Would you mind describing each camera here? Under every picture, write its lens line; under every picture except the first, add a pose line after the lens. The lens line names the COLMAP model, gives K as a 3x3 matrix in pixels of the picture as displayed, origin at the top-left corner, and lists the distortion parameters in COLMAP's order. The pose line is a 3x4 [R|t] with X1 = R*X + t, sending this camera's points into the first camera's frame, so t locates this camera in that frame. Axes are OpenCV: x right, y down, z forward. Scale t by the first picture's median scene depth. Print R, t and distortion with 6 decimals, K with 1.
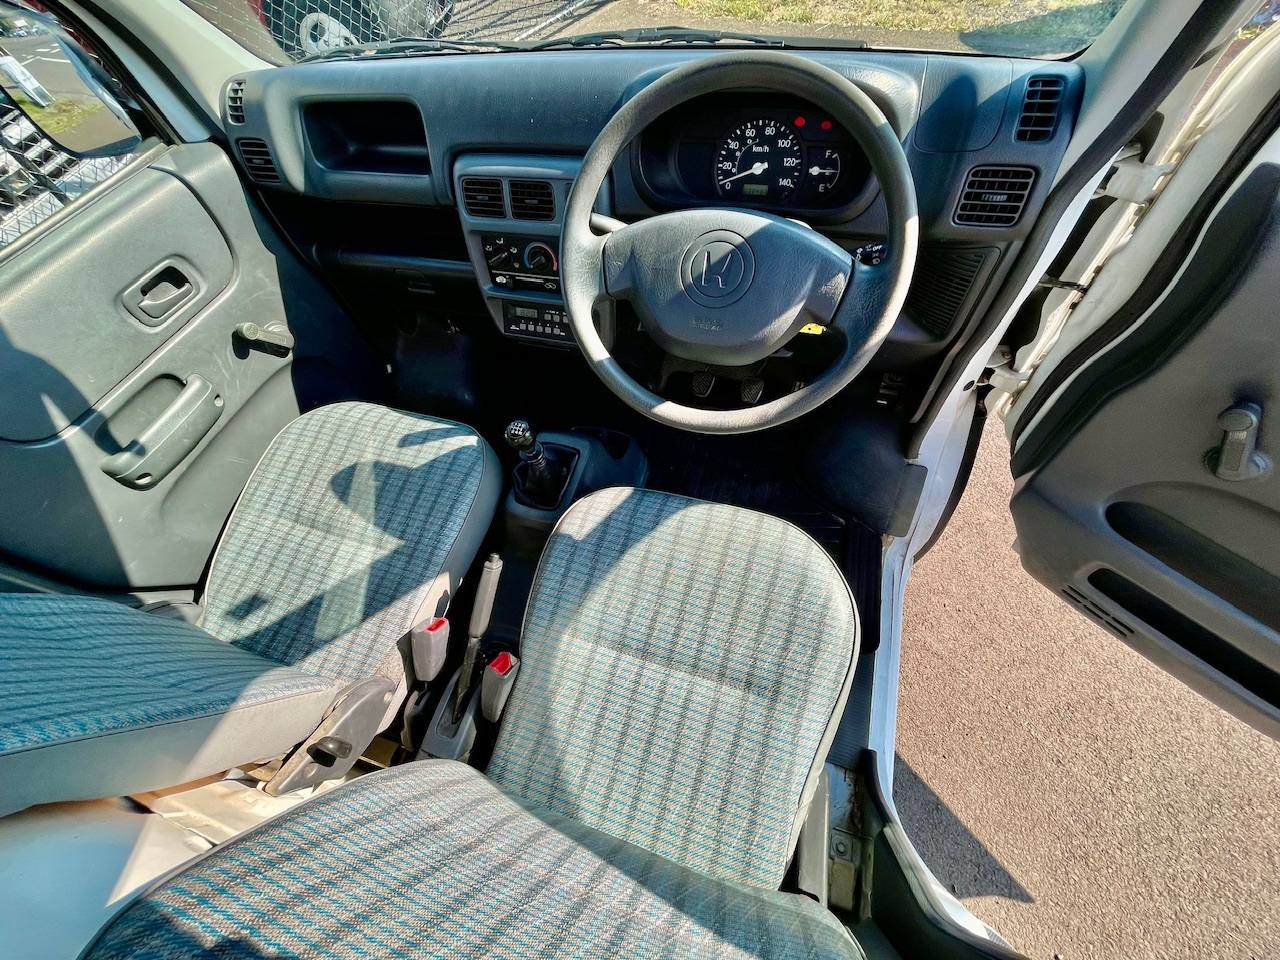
lens RADIAL K [[520.7, 0, 633.3], [0, 520.7, 476.2], [0, 0, 1]] dist [-0.001616, 0.000288]
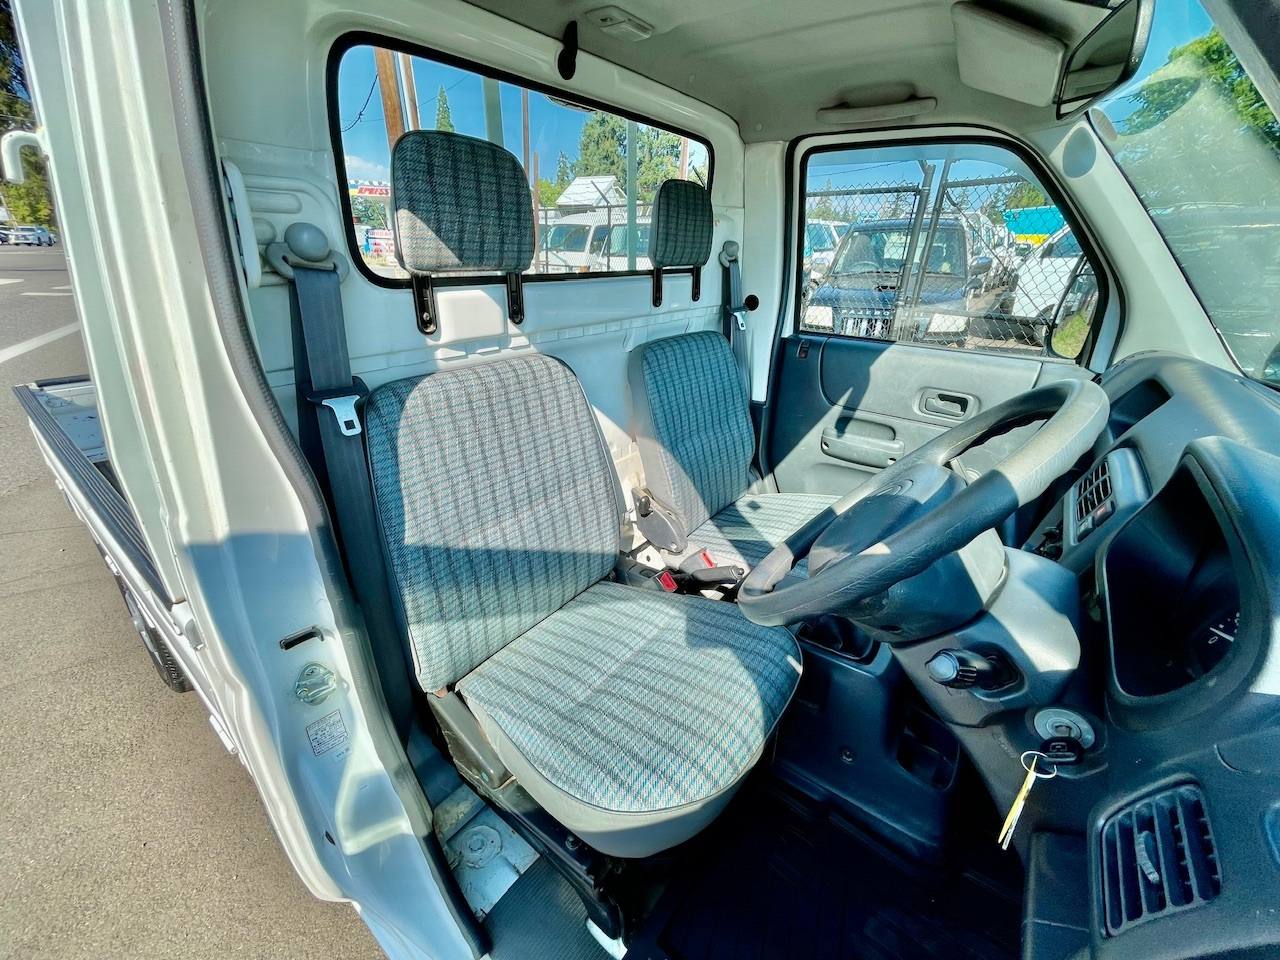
lens RADIAL K [[520.7, 0, 633.3], [0, 520.7, 476.2], [0, 0, 1]] dist [-0.001616, 0.000288]
pose [[-0.325028, 0.511259, -0.795595, 0.756488], [-0.767846, 0.348430, 0.537596, -0.435754], [0.552060, 0.785628, 0.279319, 0.269845]]
